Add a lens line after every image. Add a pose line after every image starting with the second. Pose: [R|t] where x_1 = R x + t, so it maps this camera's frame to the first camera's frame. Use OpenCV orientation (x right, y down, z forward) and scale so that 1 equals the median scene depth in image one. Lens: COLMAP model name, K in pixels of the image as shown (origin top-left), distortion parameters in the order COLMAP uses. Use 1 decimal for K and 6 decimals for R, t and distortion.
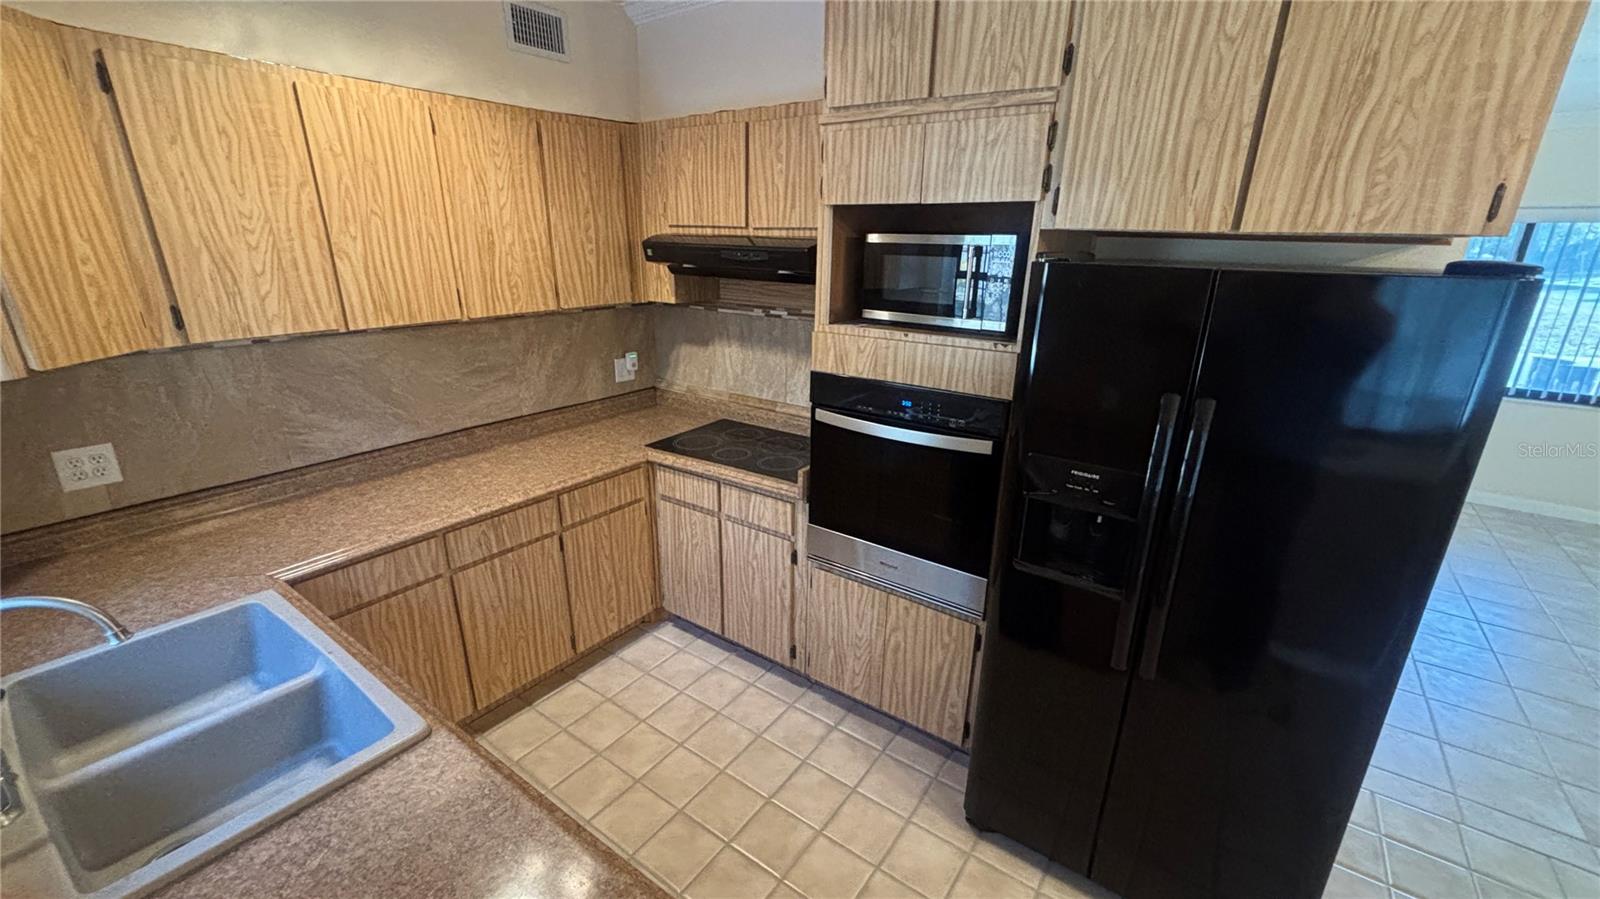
lens RADIAL K [[636.8, 0, 800.0], [0, 636.8, 449.5], [0, 0, 1]] dist [-0.000699, -0.000114]
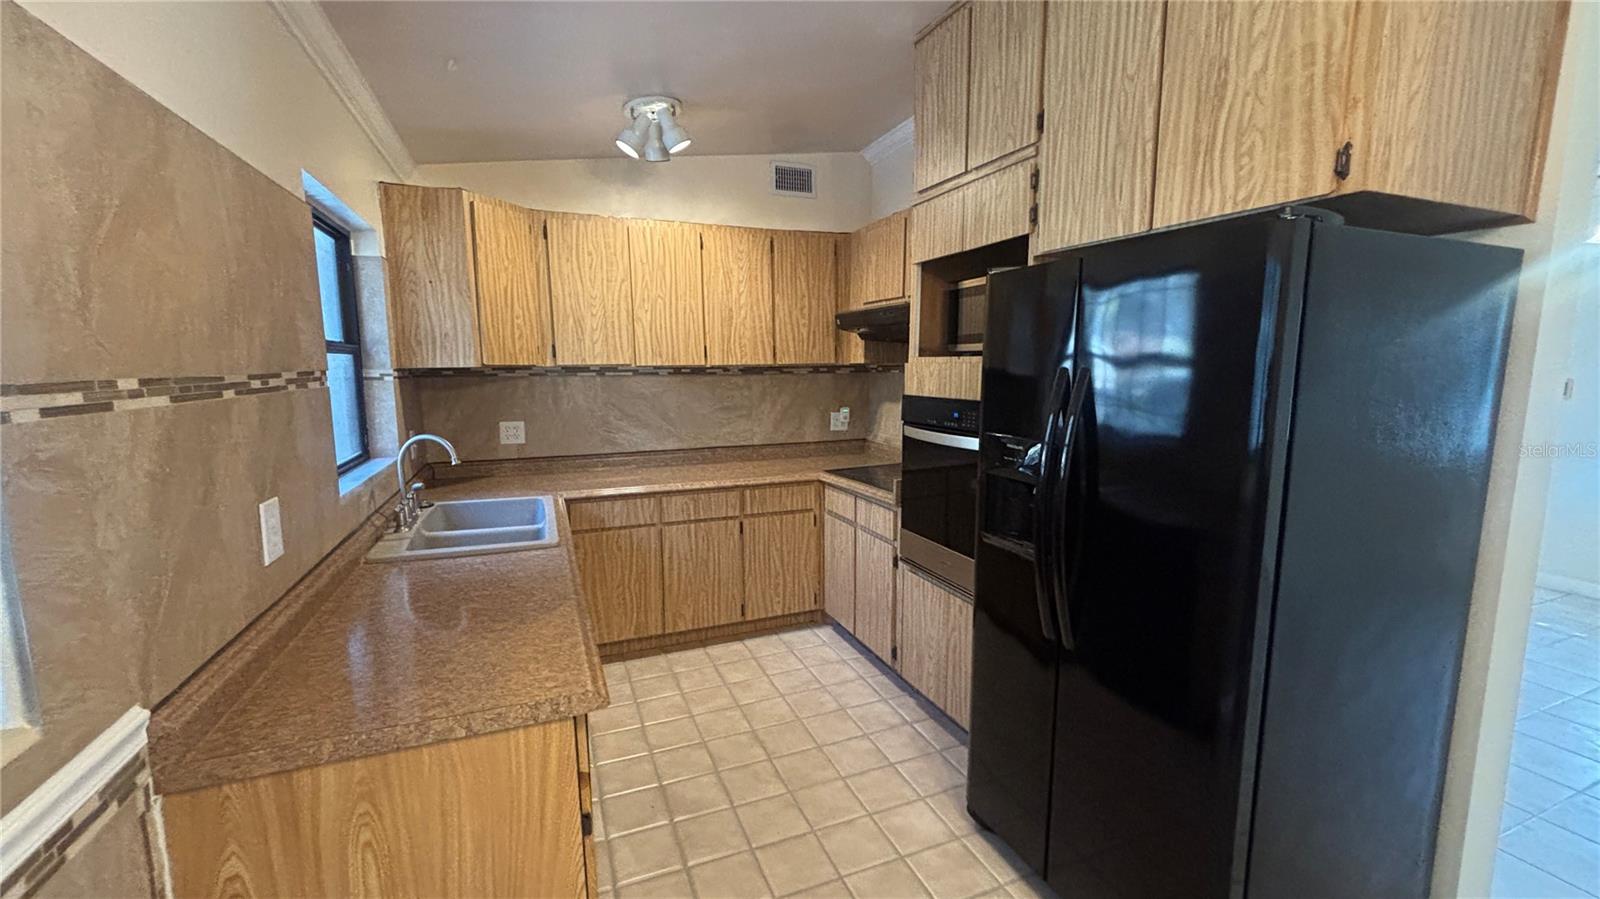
lens RADIAL K [[625.8, 0, 800.0], [0, 625.8, 449.5], [0, 0, 1]] dist [0.023897, -0.016283]
pose [[0.851019, 0.057621, -0.521963, 0.437997], [-0.151215, 0.978750, -0.138497, 0.159211], [0.502892, 0.196793, 0.841649, -0.091599]]
